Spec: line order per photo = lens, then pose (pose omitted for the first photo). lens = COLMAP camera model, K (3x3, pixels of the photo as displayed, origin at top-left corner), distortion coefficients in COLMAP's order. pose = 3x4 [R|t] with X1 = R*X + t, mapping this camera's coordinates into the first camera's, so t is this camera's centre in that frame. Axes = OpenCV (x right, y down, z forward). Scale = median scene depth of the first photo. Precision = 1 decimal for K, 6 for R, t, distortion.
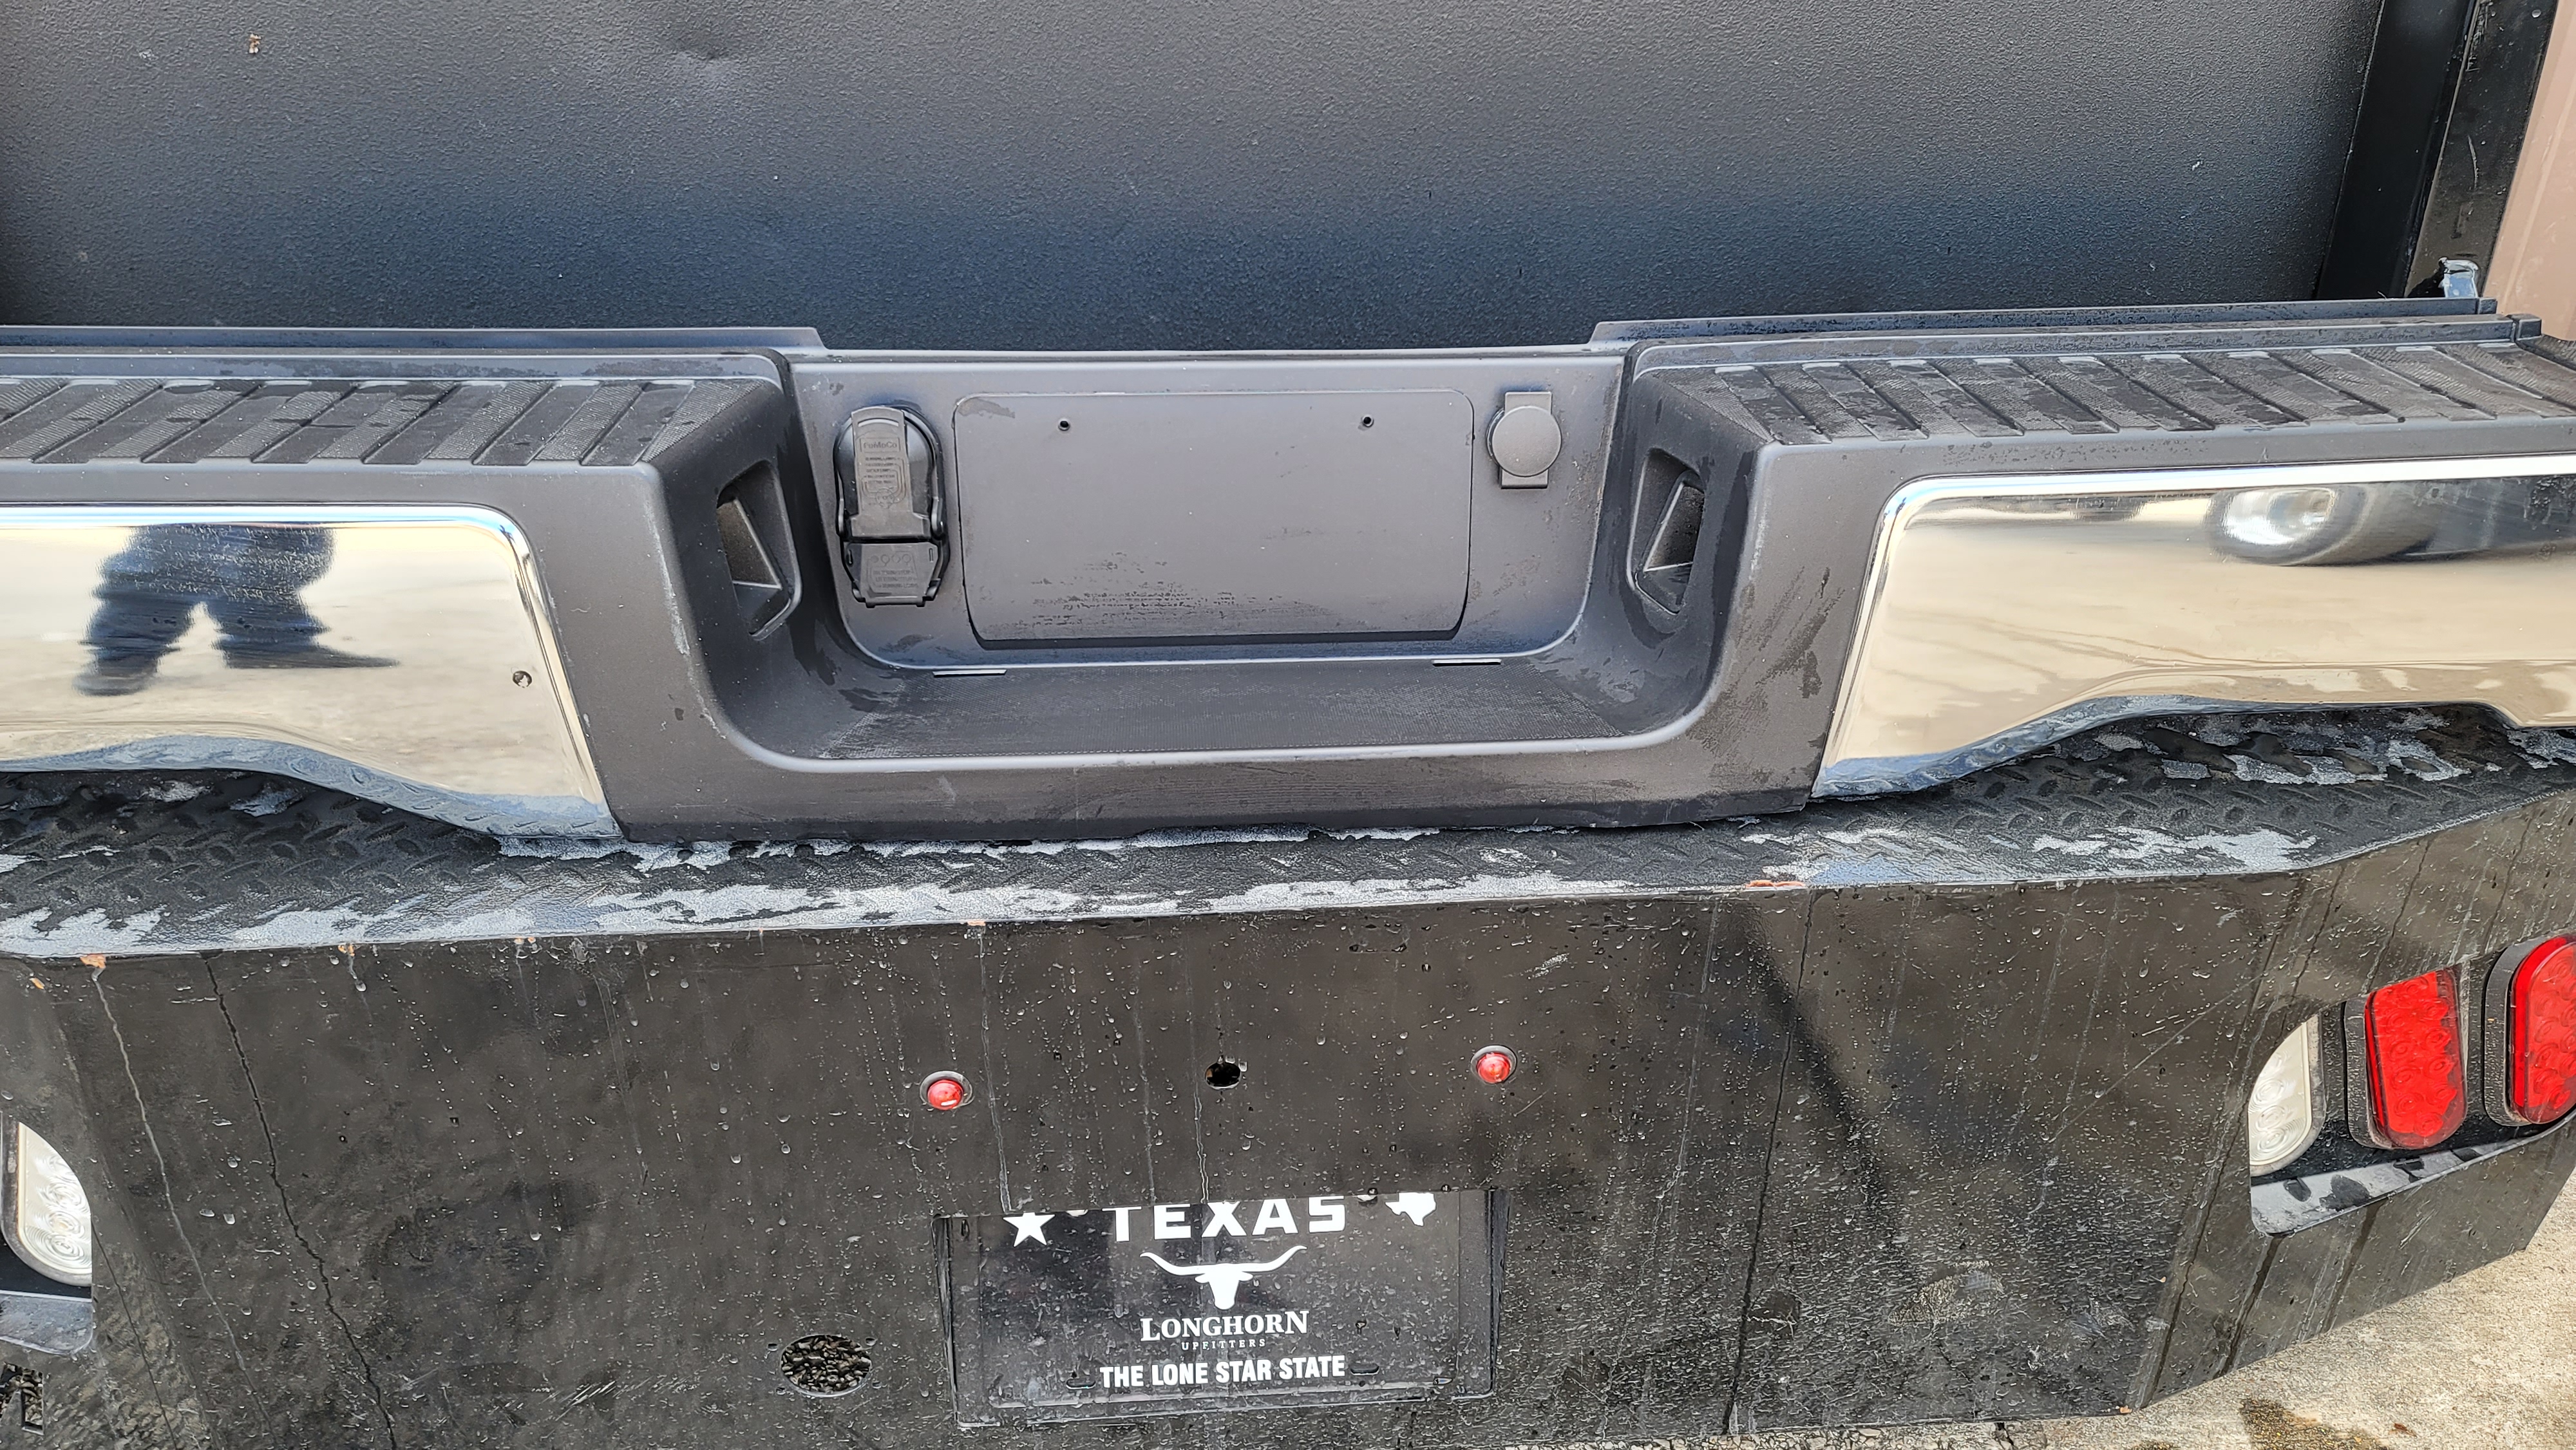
lens RADIAL K [[2032.7, 0, 1316.7], [0, 2032.7, 723.7], [0, 0, 1]] dist [0.006411, 0.000628]
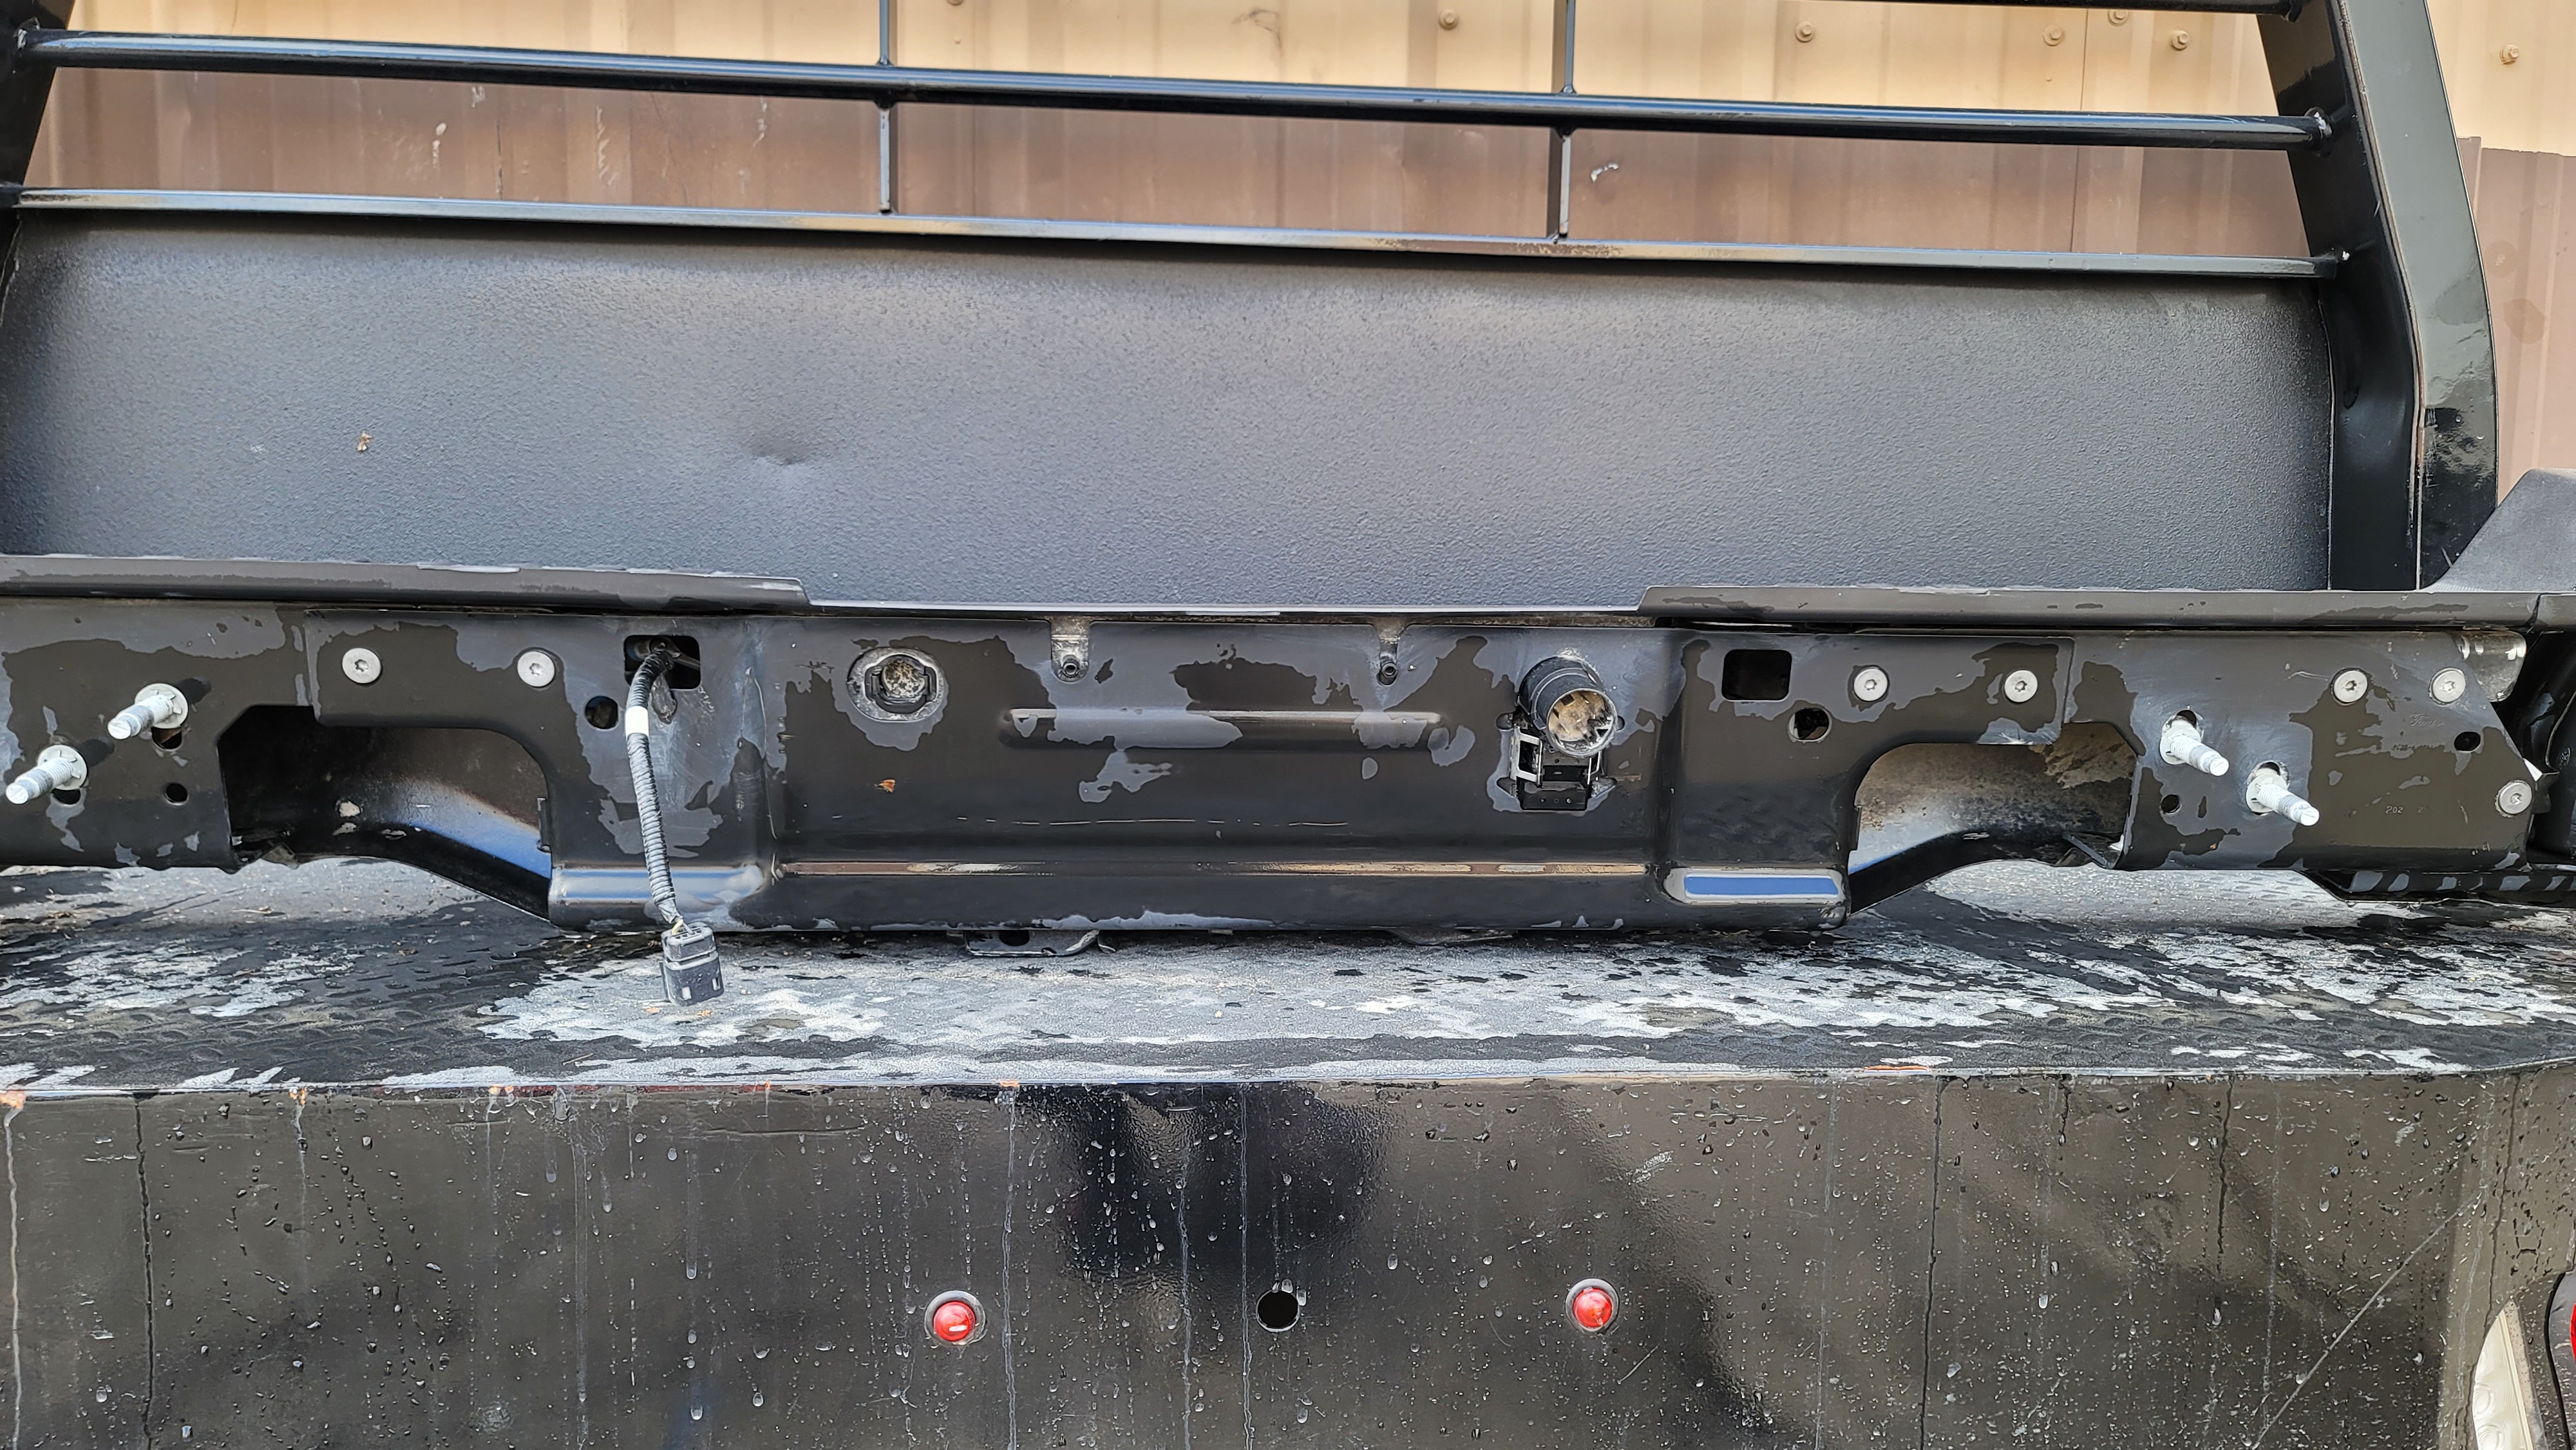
lens RADIAL K [[2008.9, 0, 1288.0], [0, 2008.9, 725.0], [0, 0, 1]] dist [0.026460, -0.001430]
pose [[0.999991, 0.002727, 0.003202, -0.041305], [-0.001057, 0.899859, -0.436180, 0.295338], [-0.004071, 0.436173, 0.899854, 0.114912]]
